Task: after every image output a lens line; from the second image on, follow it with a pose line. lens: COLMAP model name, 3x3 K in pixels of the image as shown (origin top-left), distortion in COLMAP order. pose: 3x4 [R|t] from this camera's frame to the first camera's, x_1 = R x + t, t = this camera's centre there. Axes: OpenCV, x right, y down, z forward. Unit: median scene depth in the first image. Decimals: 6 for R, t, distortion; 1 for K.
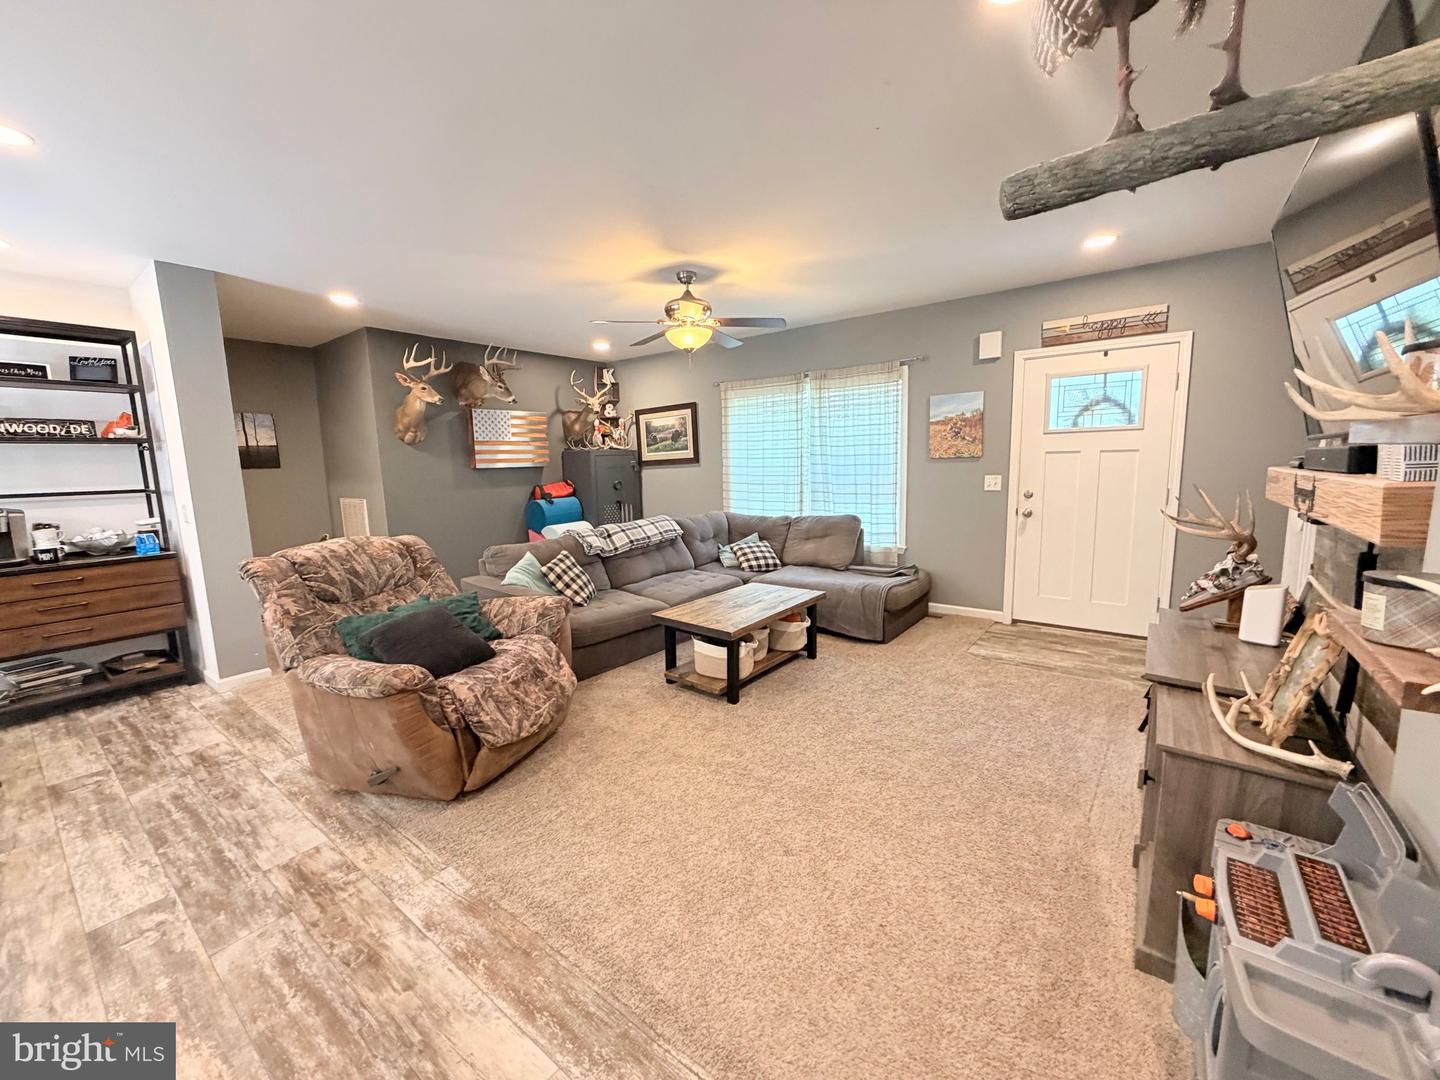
lens RADIAL K [[572.8, 0, 715.7], [0, 572.8, 539.0], [0, 0, 1]] dist [-0.001185, 0.000997]
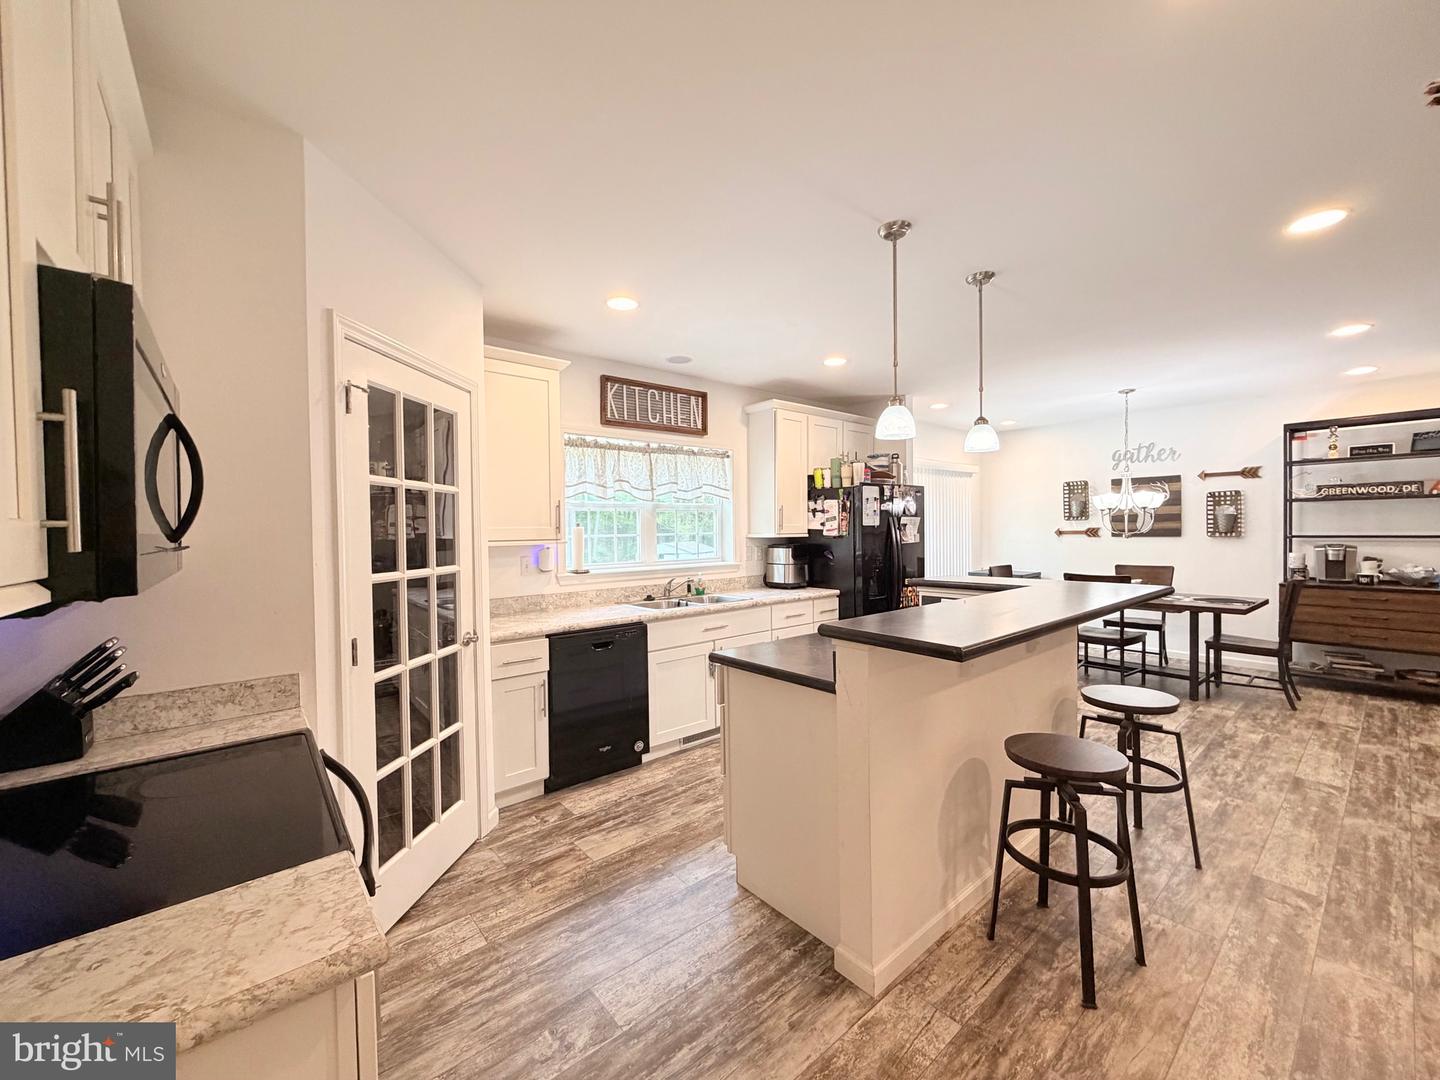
lens RADIAL K [[572.8, 0, 710.2], [0, 572.8, 538.3], [0, 0, 1]] dist [-0.001185, 0.000997]
pose [[-0.225738, 0.046532, -0.973076, 0.558551], [-0.111141, 0.991107, 0.073177, 0.004539], [0.967828, 0.124668, -0.218559, -0.262041]]
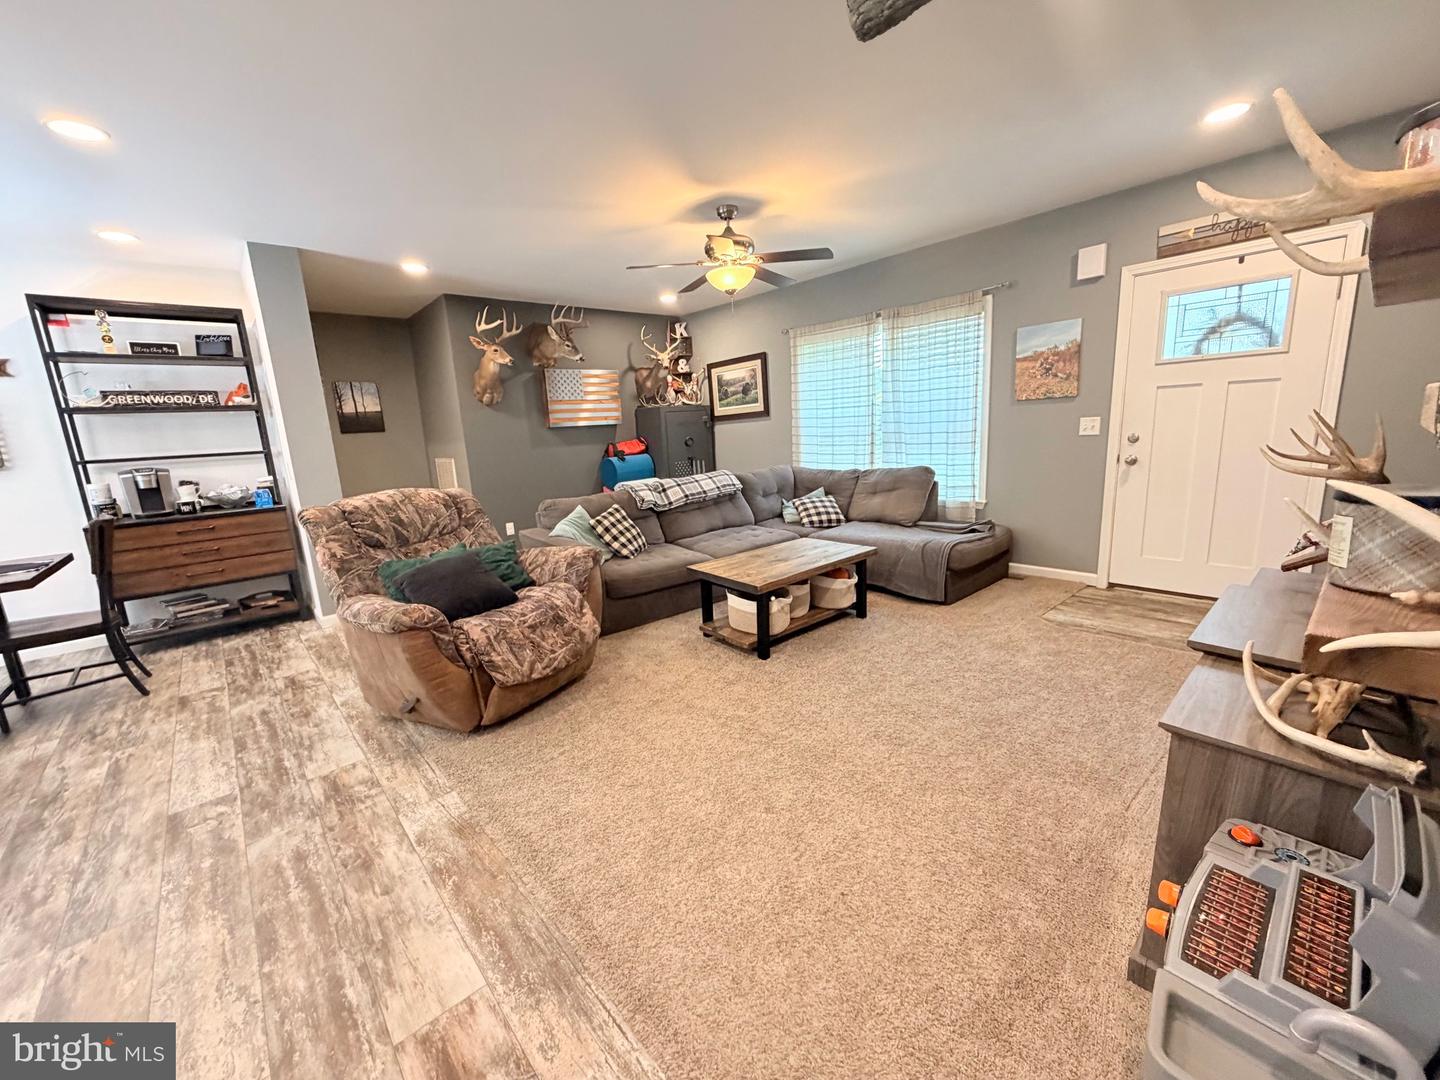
lens RADIAL K [[572.8, 0, 716.0], [0, 572.8, 539.5], [0, 0, 1]] dist [-0.001185, 0.000997]
pose [[0.981845, 0.009895, -0.189426, 0.129758], [0.002958, 0.997718, 0.067449, 0.018052], [0.189661, -0.066784, 0.979576, 0.043423]]
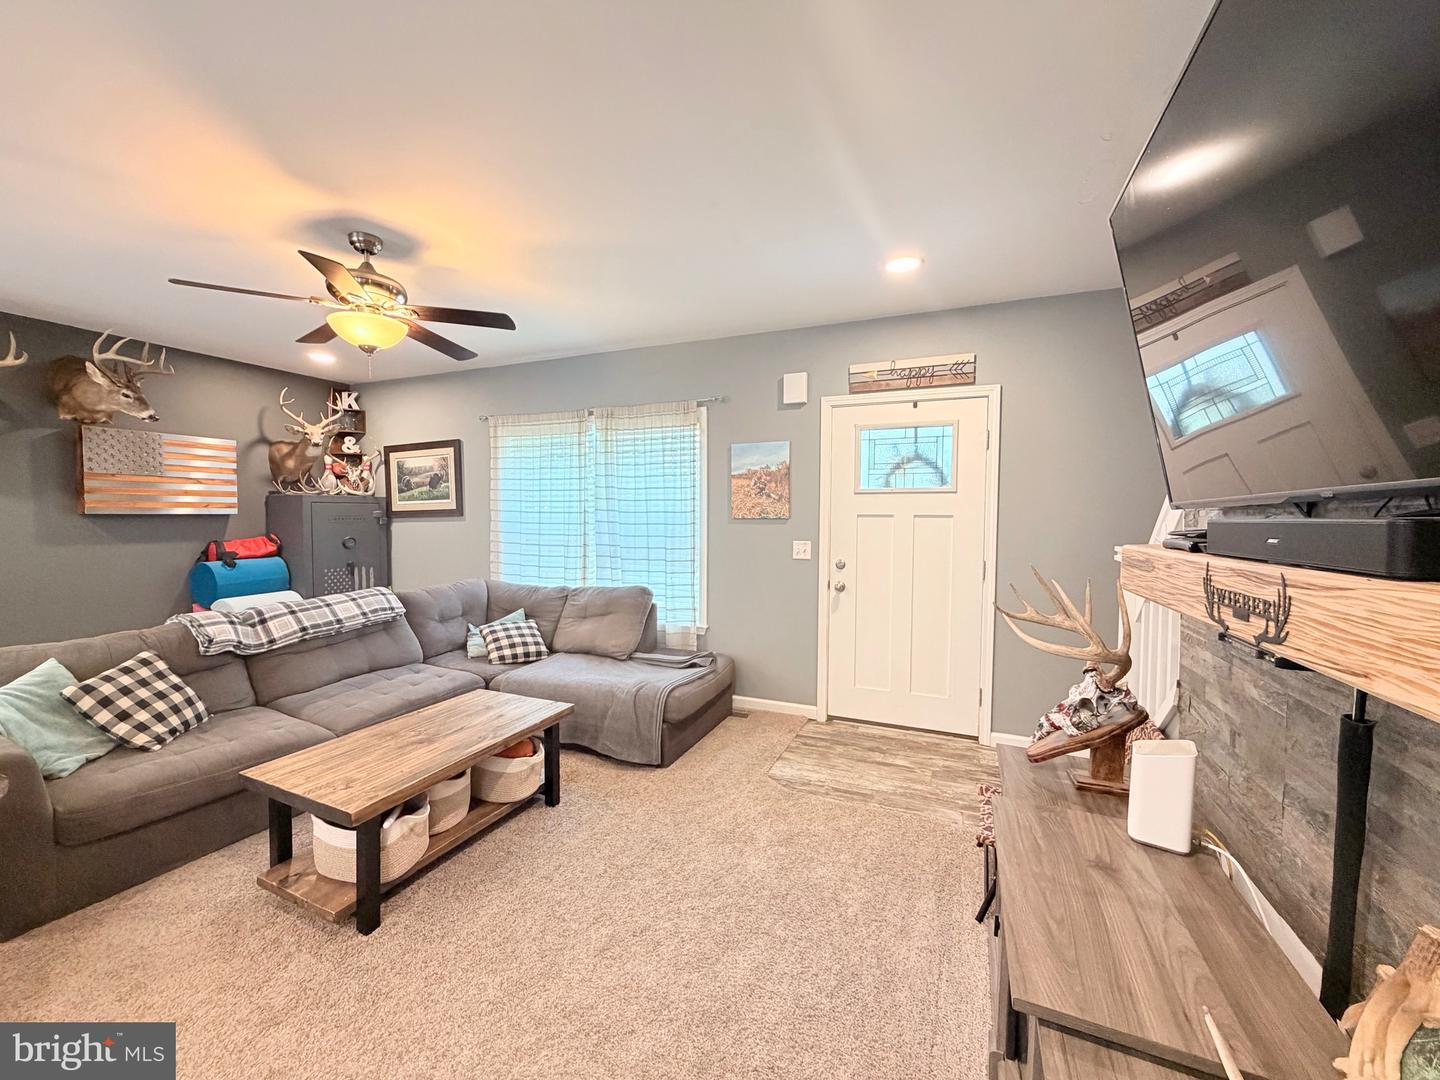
lens RADIAL K [[572.8, 0, 715.6], [0, 572.8, 540.1], [0, 0, 1]] dist [-0.001185, 0.000997]
pose [[0.968328, 0.019036, 0.248955, 0.212719], [0.004720, 0.995516, -0.094477, -0.046947], [-0.249637, 0.092660, 0.963896, 0.311403]]
